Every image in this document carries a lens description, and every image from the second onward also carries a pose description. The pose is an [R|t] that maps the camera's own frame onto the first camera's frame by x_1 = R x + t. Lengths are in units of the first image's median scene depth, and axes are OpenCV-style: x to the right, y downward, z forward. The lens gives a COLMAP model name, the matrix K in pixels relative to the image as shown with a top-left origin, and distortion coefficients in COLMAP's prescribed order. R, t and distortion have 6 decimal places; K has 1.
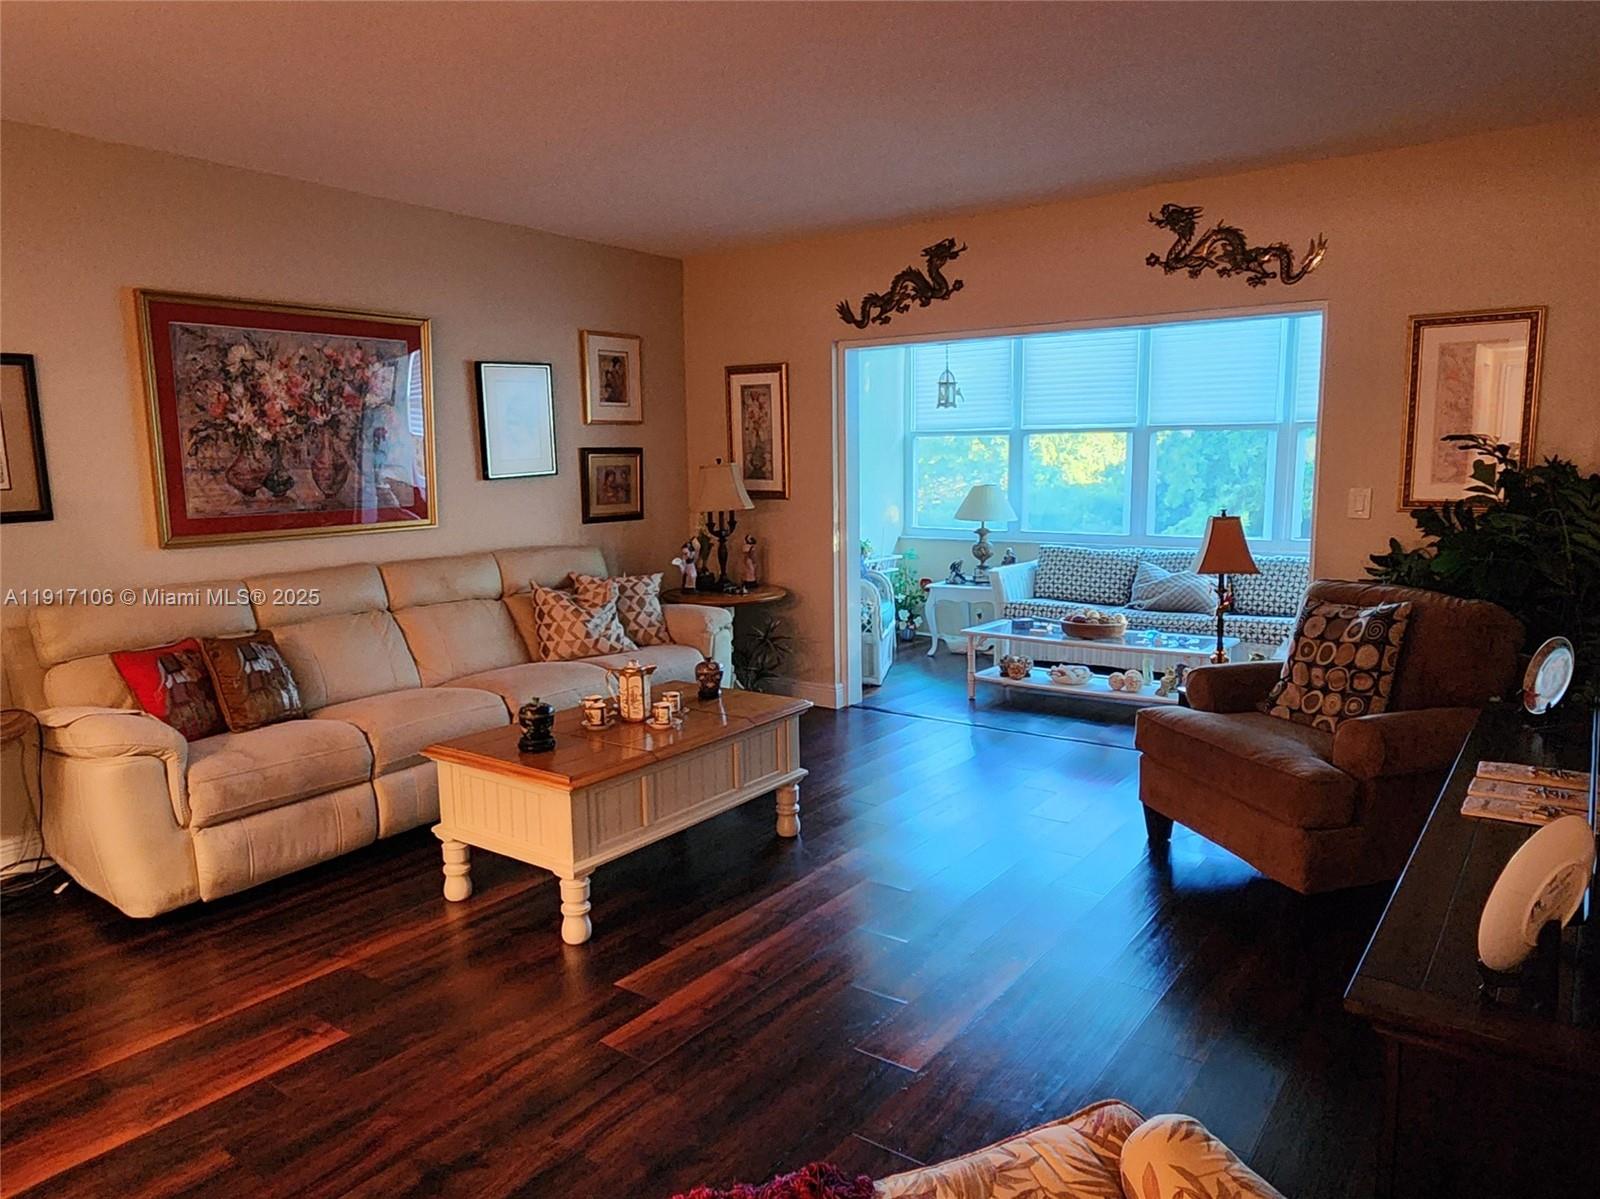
lens RADIAL K [[1053.9, 0, 812.4], [0, 1053.9, 605.2], [0, 0, 1]] dist [-0.000821, -0.003408]
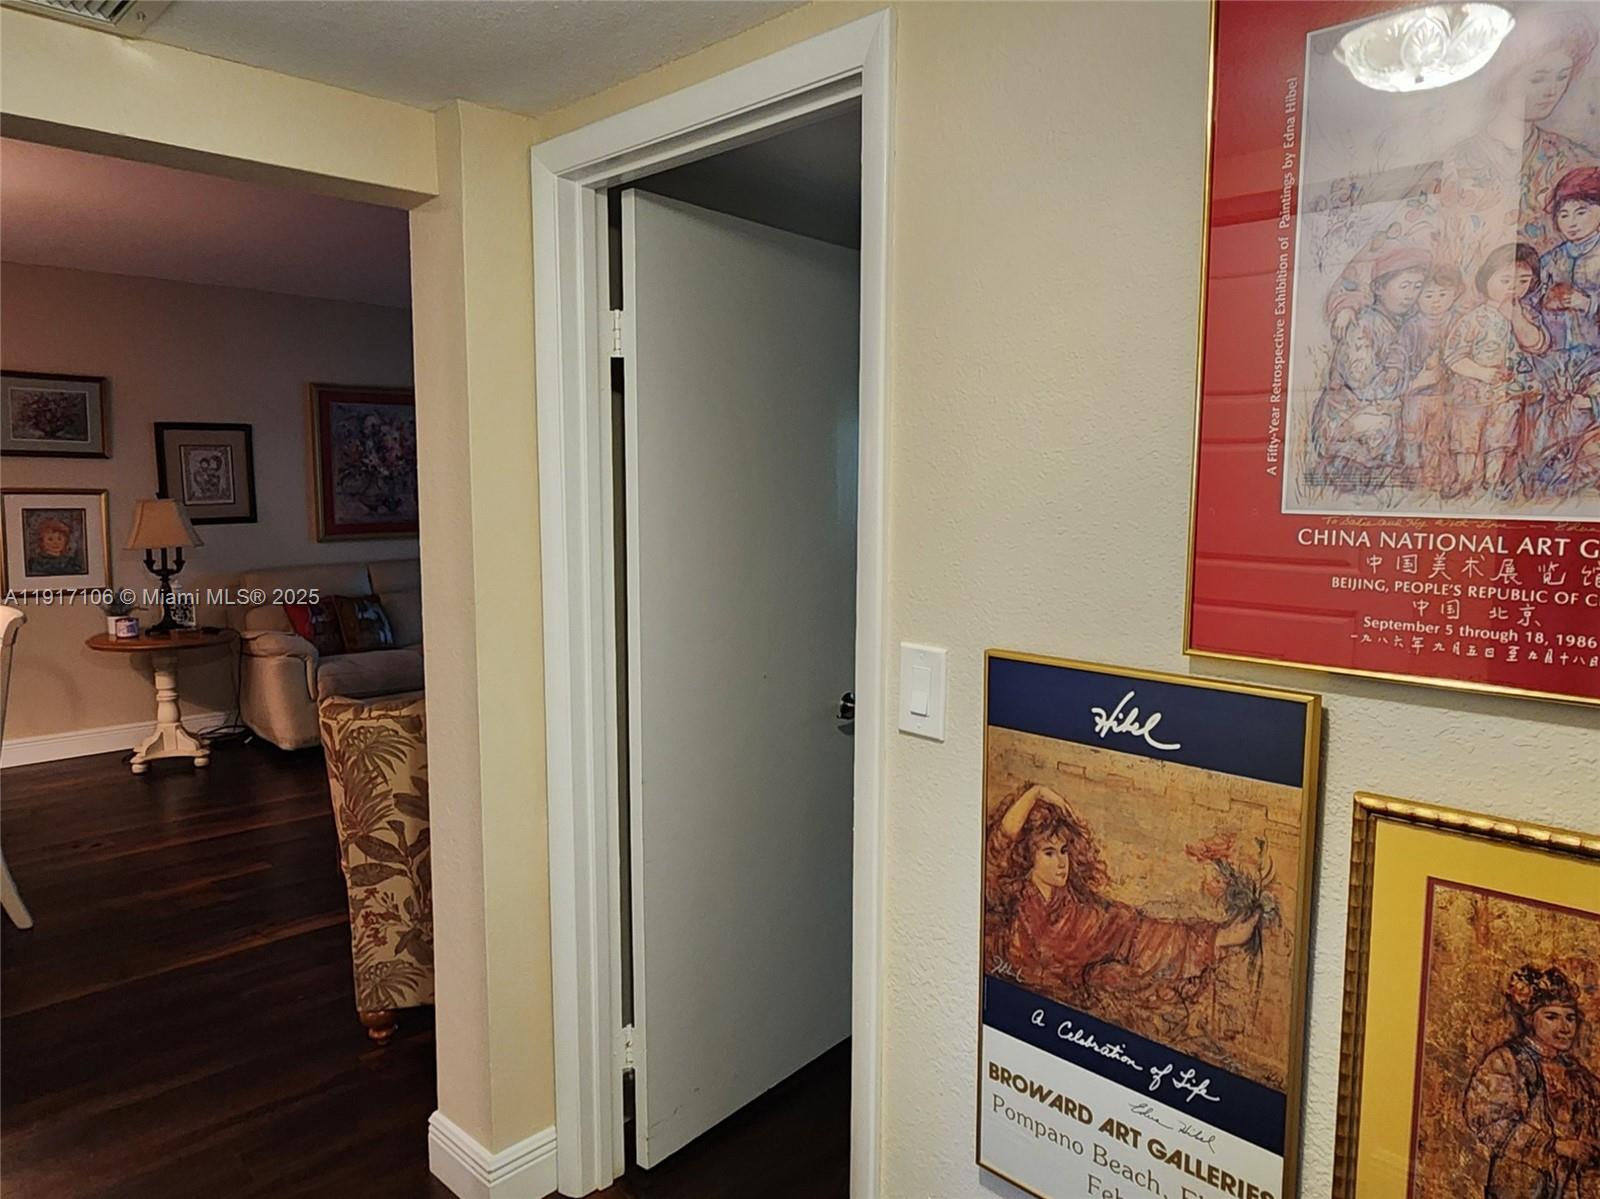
lens RADIAL K [[1053.9, 0, 803.6], [0, 1053.9, 596.0], [0, 0, 1]] dist [-0.000821, -0.003408]
pose [[0.986487, 0.031783, -0.160729, 0.347584], [-0.037678, 0.998720, -0.033760, 0.050748], [0.159451, 0.039359, 0.986421, -0.432458]]
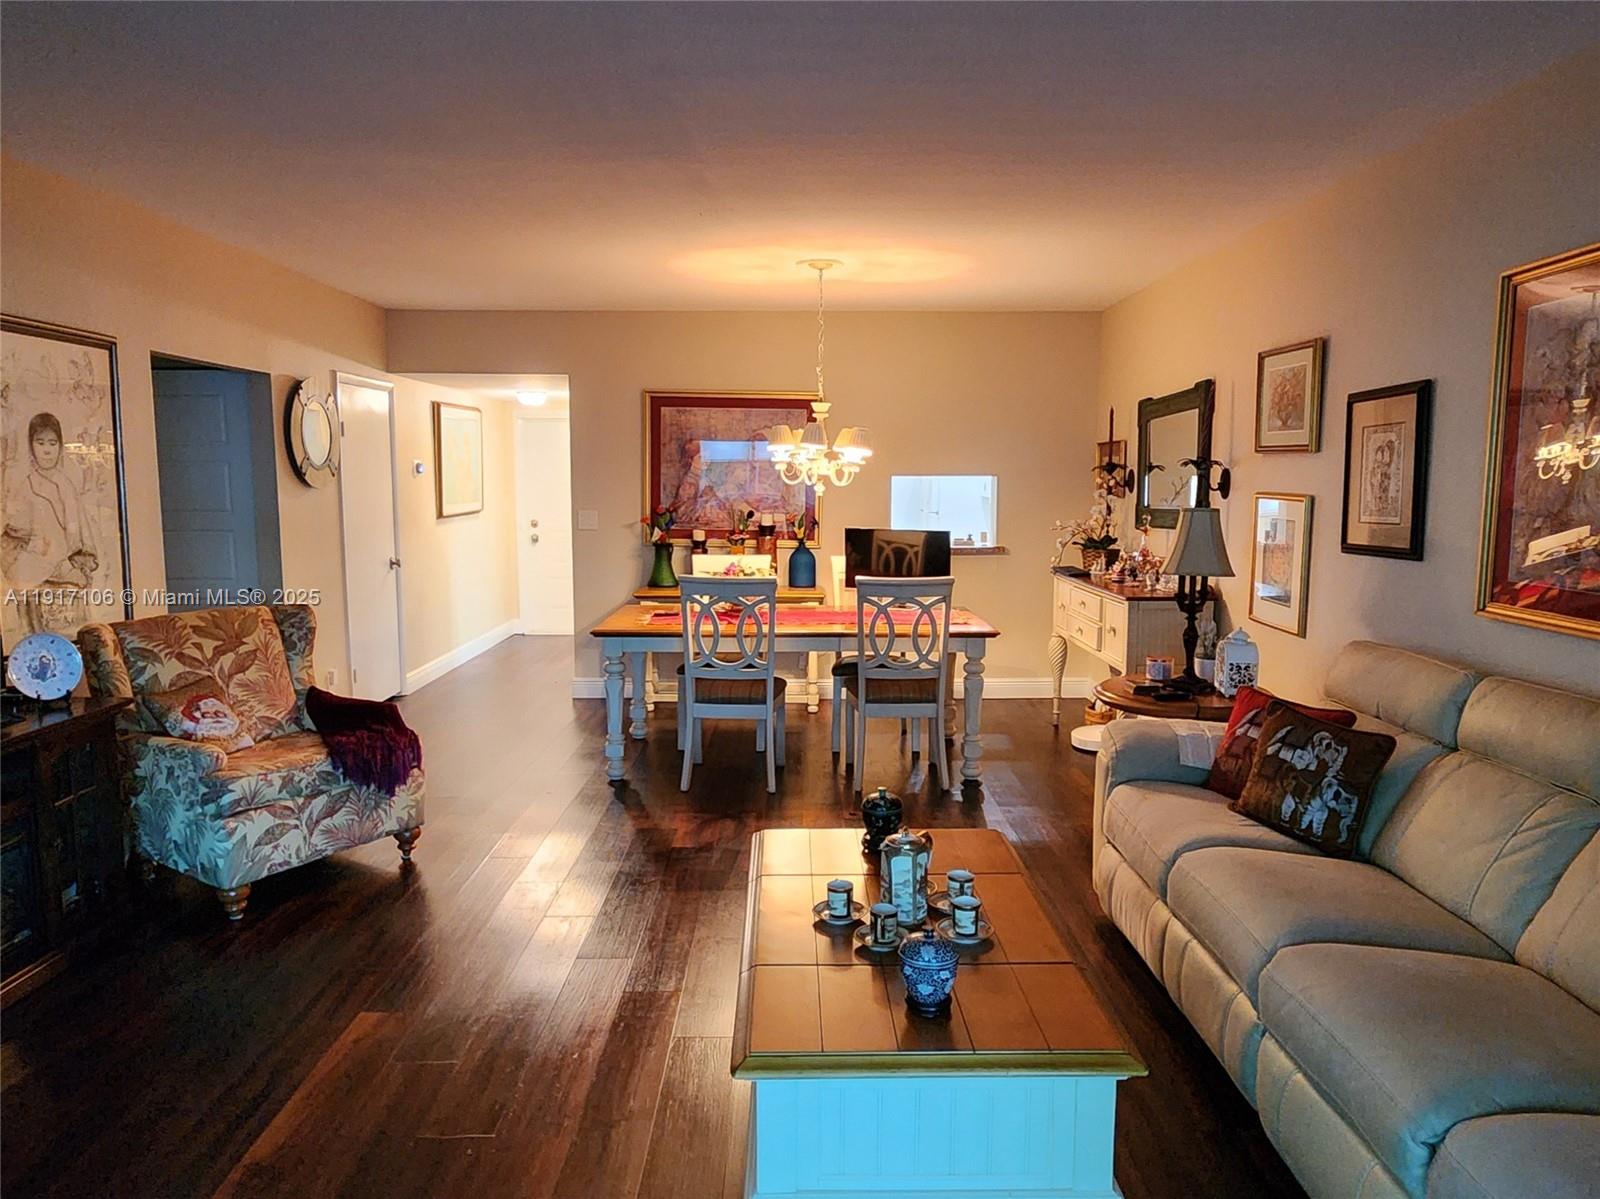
lens RADIAL K [[1053.9, 0, 800.4], [0, 1053.9, 596.3], [0, 0, 1]] dist [-0.000821, -0.003408]
pose [[-0.813937, 0.074180, -0.576197, 0.197110], [-0.076906, 0.969328, 0.233429, -0.188501], [0.575840, 0.234310, -0.783267, 1.198062]]
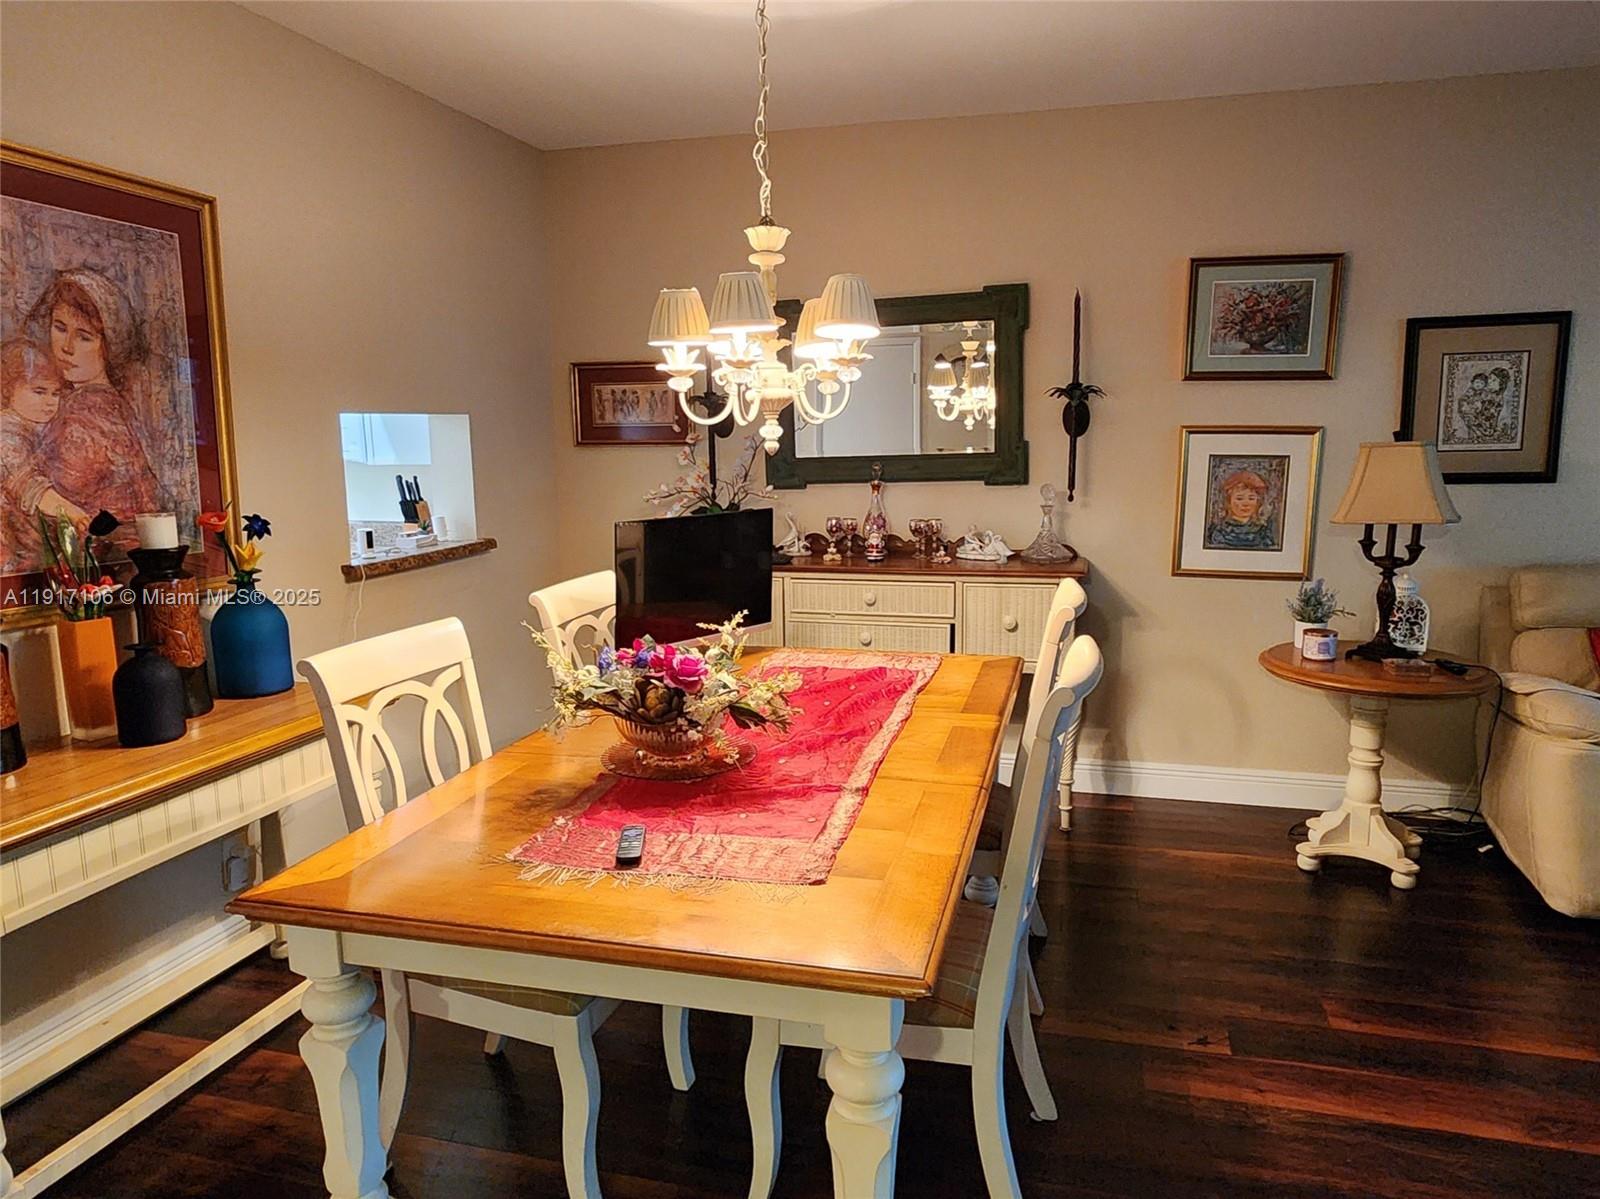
lens RADIAL K [[1053.9, 0, 821.1], [0, 1053.9, 605.4], [0, 0, 1]] dist [-0.000821, -0.003408]
pose [[0.351195, 0.164957, -0.921657, -0.037683], [-0.129172, 0.983482, 0.126801, -0.004236], [0.927349, 0.074520, 0.366702, 0.018981]]
